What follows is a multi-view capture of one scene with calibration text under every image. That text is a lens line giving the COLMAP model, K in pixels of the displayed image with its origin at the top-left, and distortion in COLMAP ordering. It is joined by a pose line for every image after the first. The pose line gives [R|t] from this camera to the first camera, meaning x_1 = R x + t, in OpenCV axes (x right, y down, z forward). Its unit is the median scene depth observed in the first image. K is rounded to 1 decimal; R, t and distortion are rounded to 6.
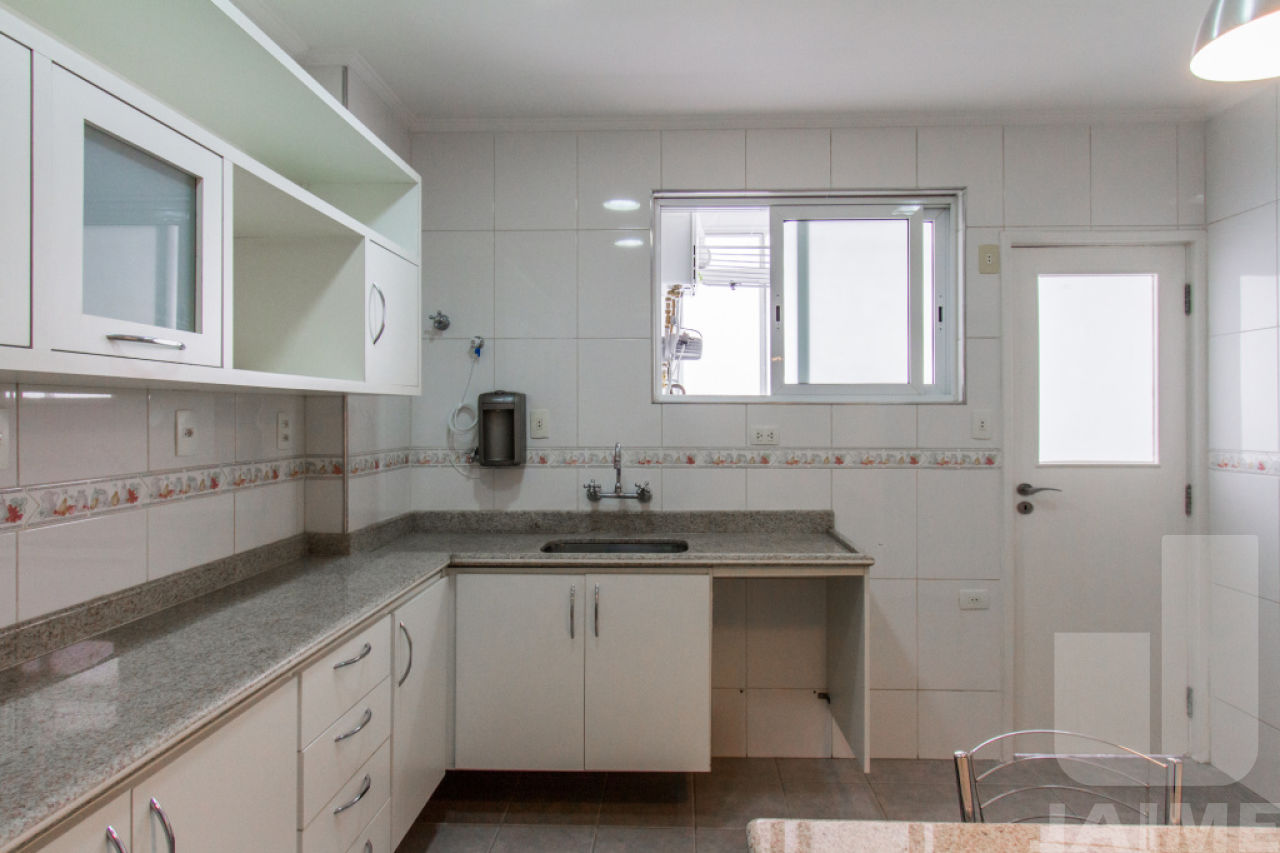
lens RADIAL K [[763.7, 0, 655.5], [0, 763.7, 414.7], [0, 0, 1]] dist [0.003628, -0.001618]
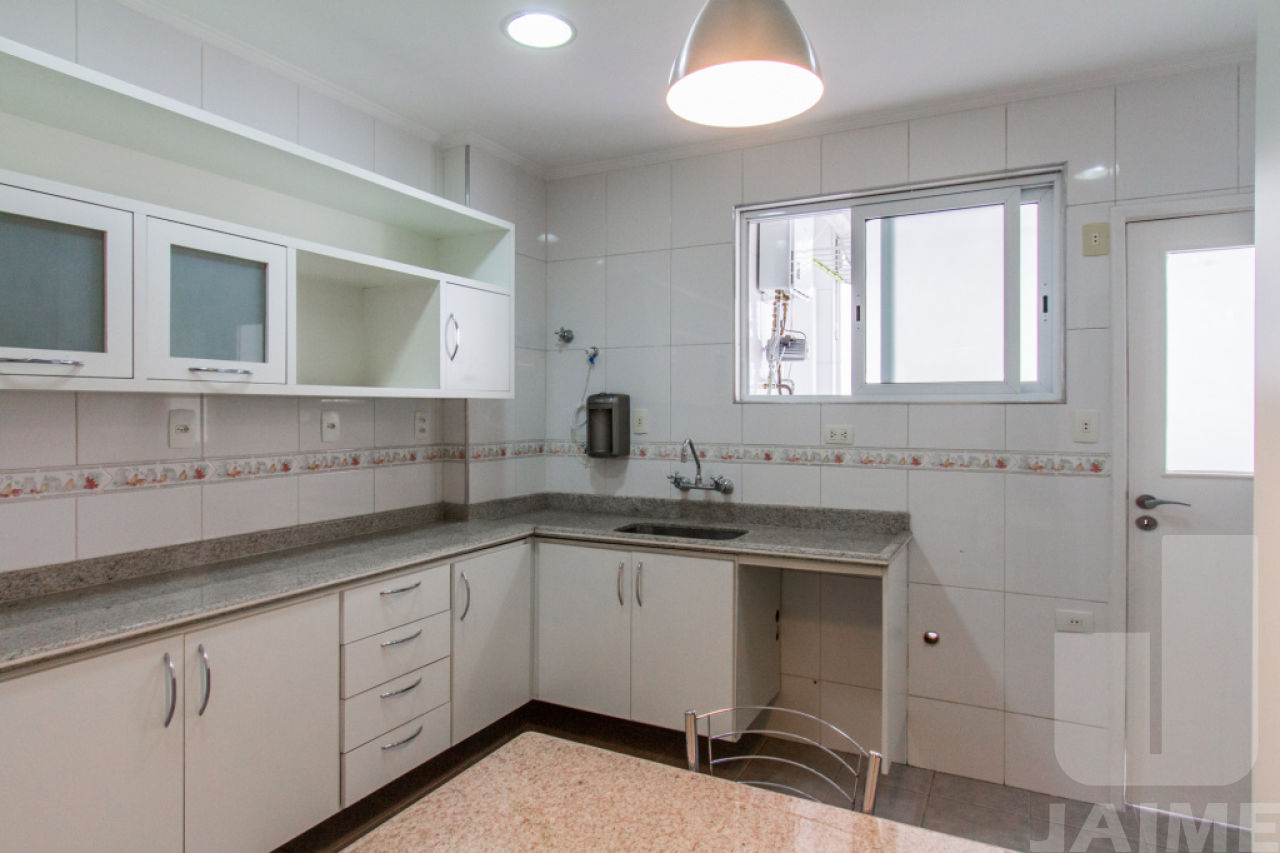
lens RADIAL K [[764.0, 0, 643.6], [0, 764.0, 413.4], [0, 0, 1]] dist [0.001845, -0.001306]
pose [[0.896630, 0.003878, -0.442764, 0.361324], [-0.001795, 0.999985, 0.005124, -0.005781], [0.442778, -0.003800, 0.896623, -0.026903]]
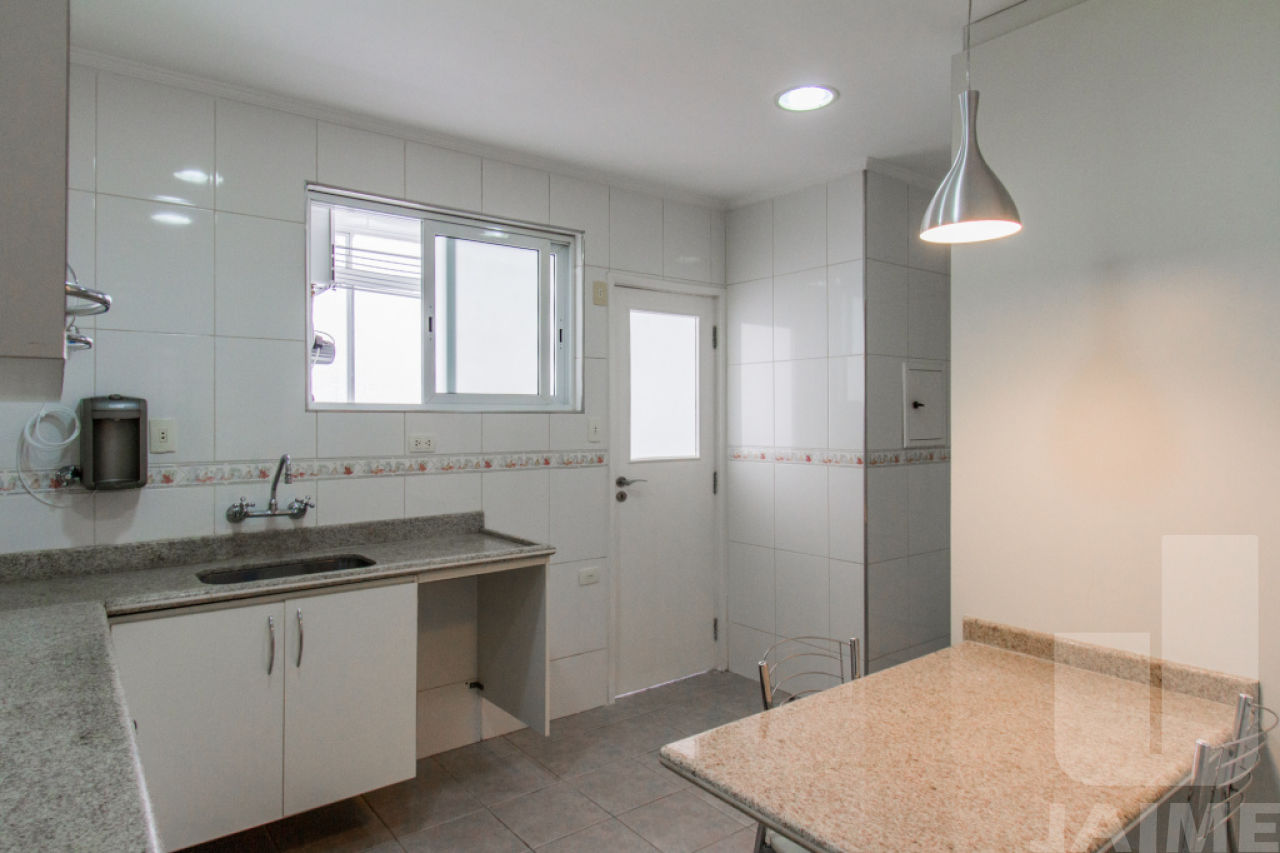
lens RADIAL K [[763.7, 0, 655.5], [0, 763.7, 414.7], [0, 0, 1]] dist [0.003628, -0.001618]
pose [[0.762796, 0.001222, 0.646638, -0.281069], [0.002300, 0.999987, -0.004603, -0.005292], [-0.646635, 0.004999, 0.762783, 0.018186]]
